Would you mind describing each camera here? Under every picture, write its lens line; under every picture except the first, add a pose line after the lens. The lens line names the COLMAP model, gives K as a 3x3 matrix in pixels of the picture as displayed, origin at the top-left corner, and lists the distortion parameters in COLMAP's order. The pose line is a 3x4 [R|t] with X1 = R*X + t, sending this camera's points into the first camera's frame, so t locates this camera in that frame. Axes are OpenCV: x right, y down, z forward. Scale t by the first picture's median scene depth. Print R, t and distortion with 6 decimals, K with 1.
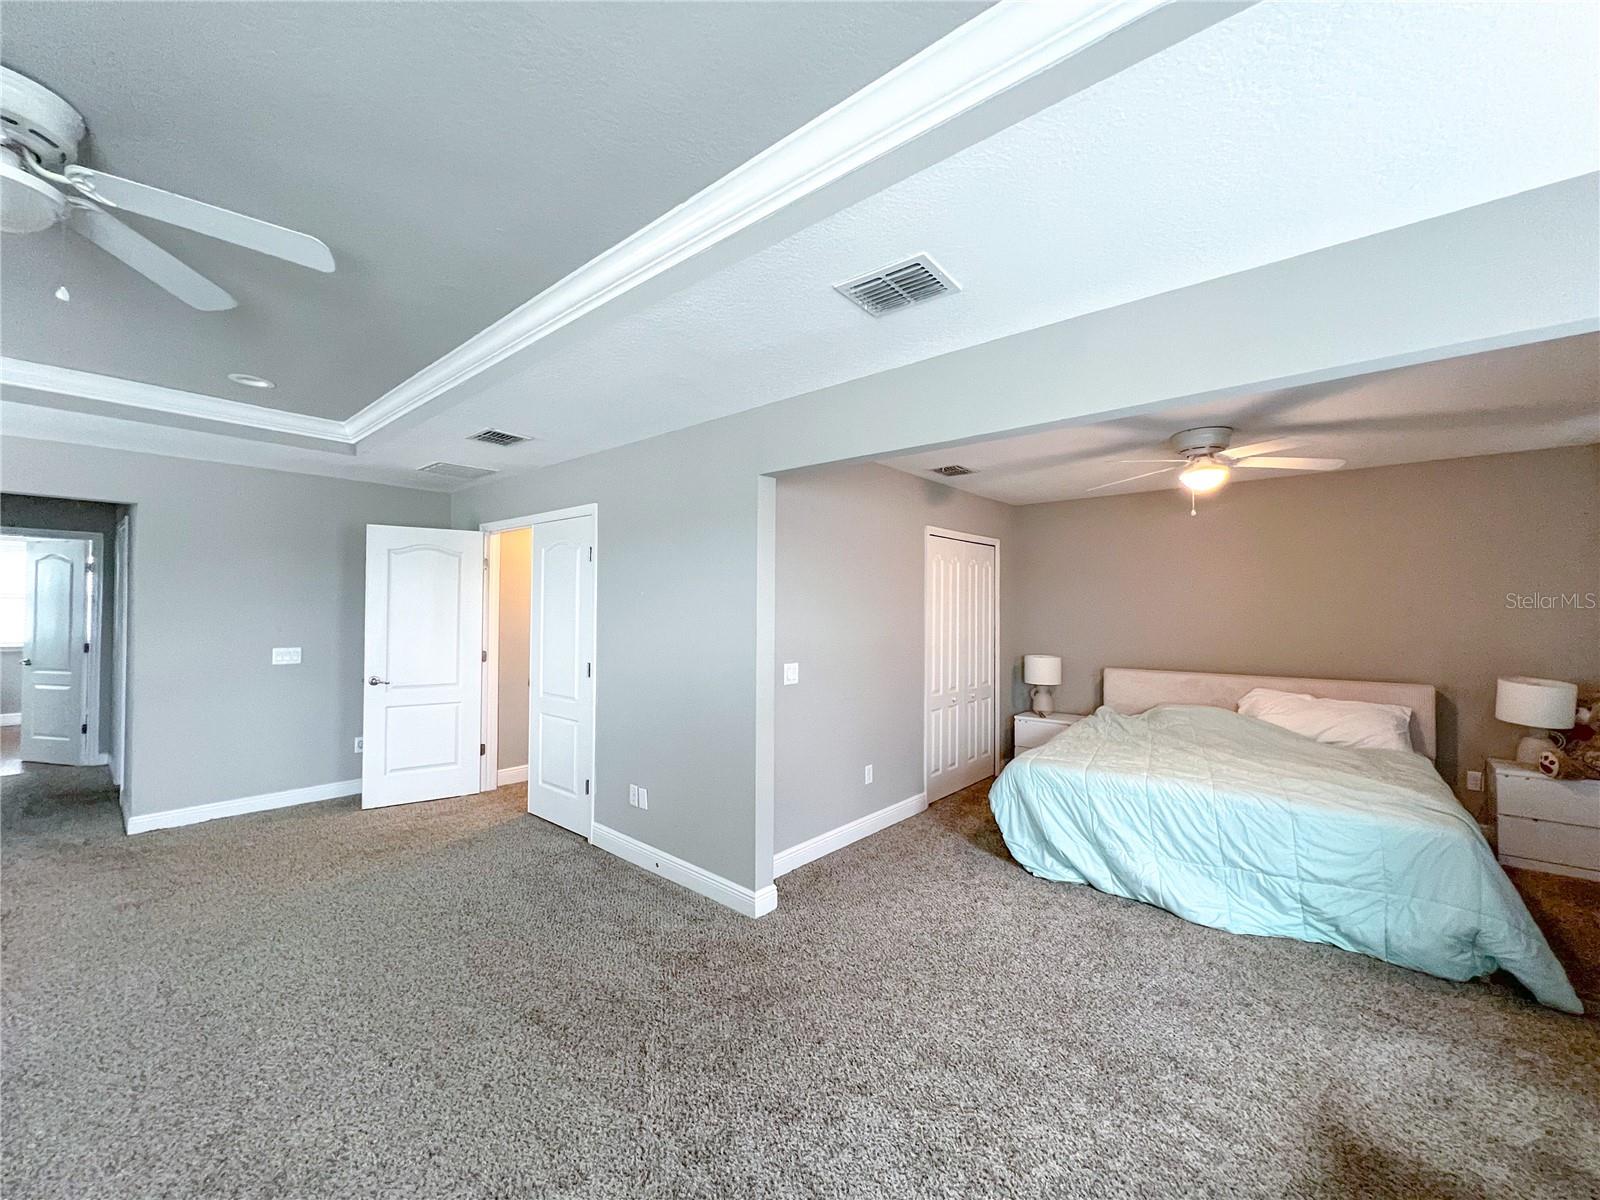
lens RADIAL K [[641.6, 0, 796.1], [0, 641.6, 598.1], [0, 0, 1]] dist [-0.002504, -0.000216]
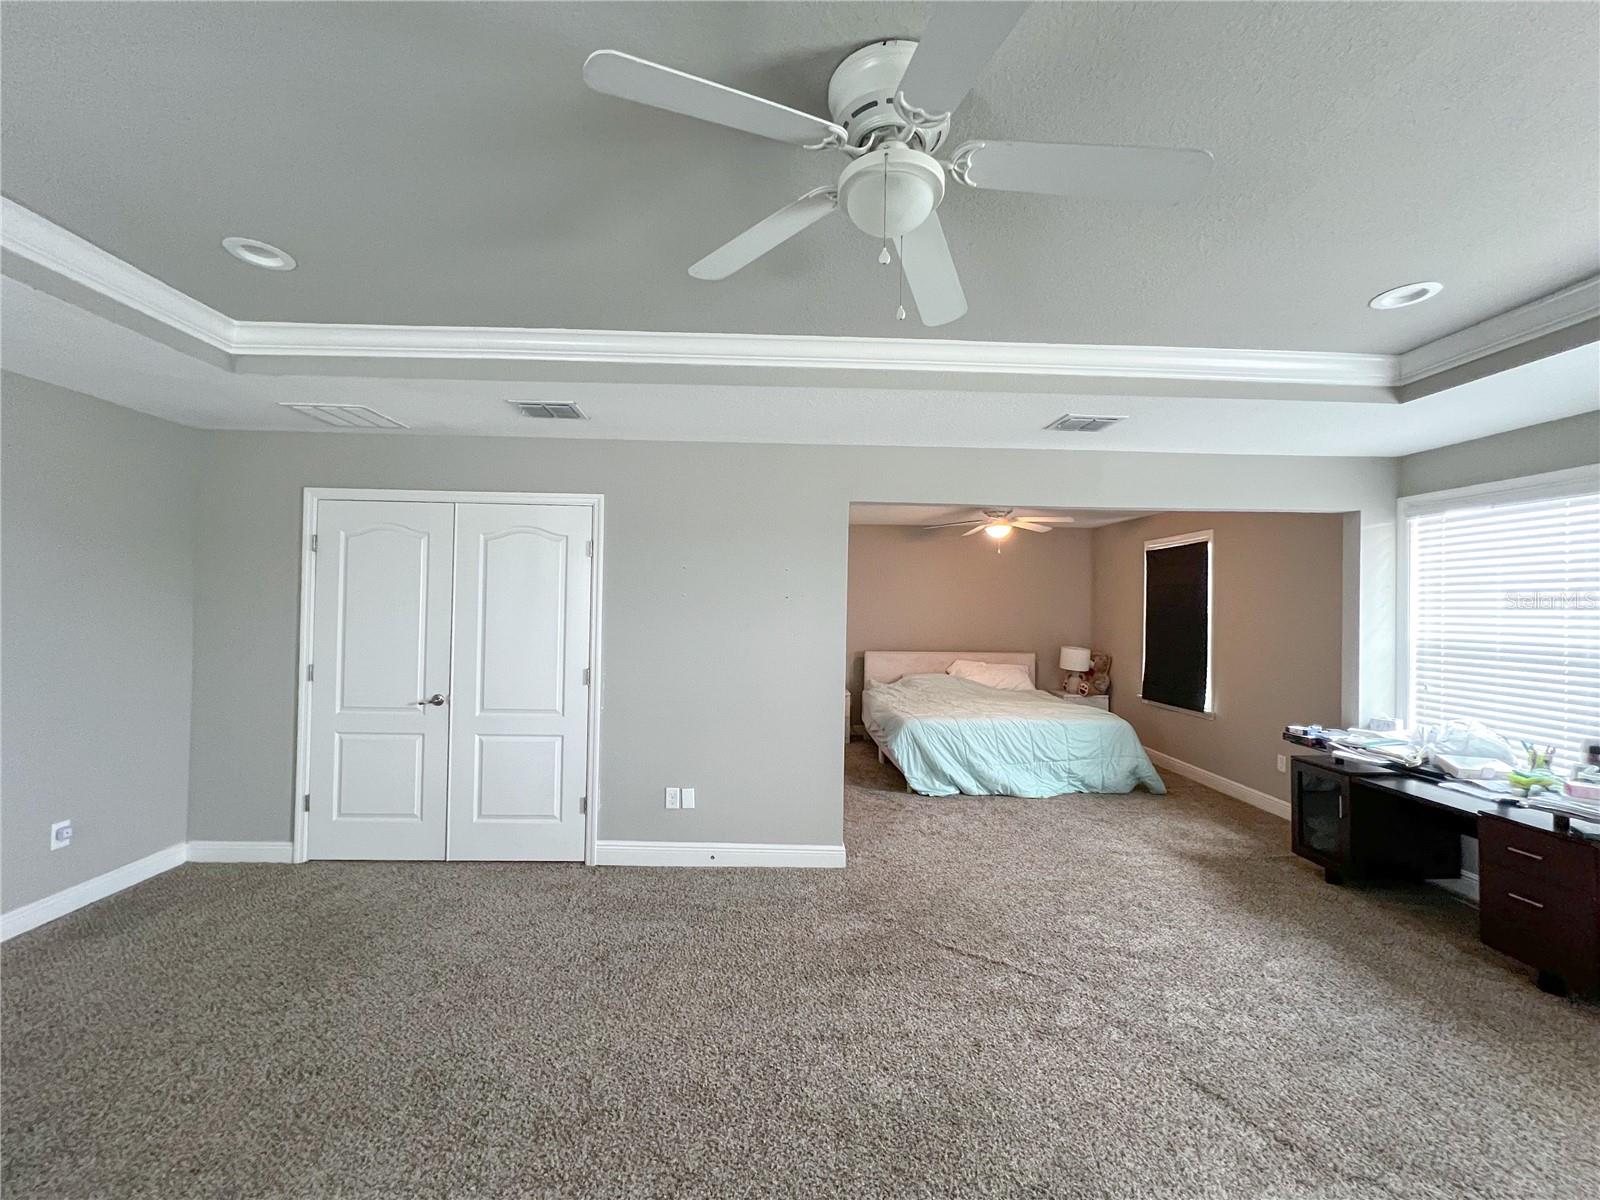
lens RADIAL K [[641.6, 0, 796.1], [0, 641.6, 598.1], [0, 0, 1]] dist [-0.002504, -0.000216]
pose [[0.734362, 0.013266, 0.678628, -0.862058], [-0.022957, 0.999722, 0.005299, -0.012938], [-0.678369, -0.019471, 0.734463, 0.160507]]
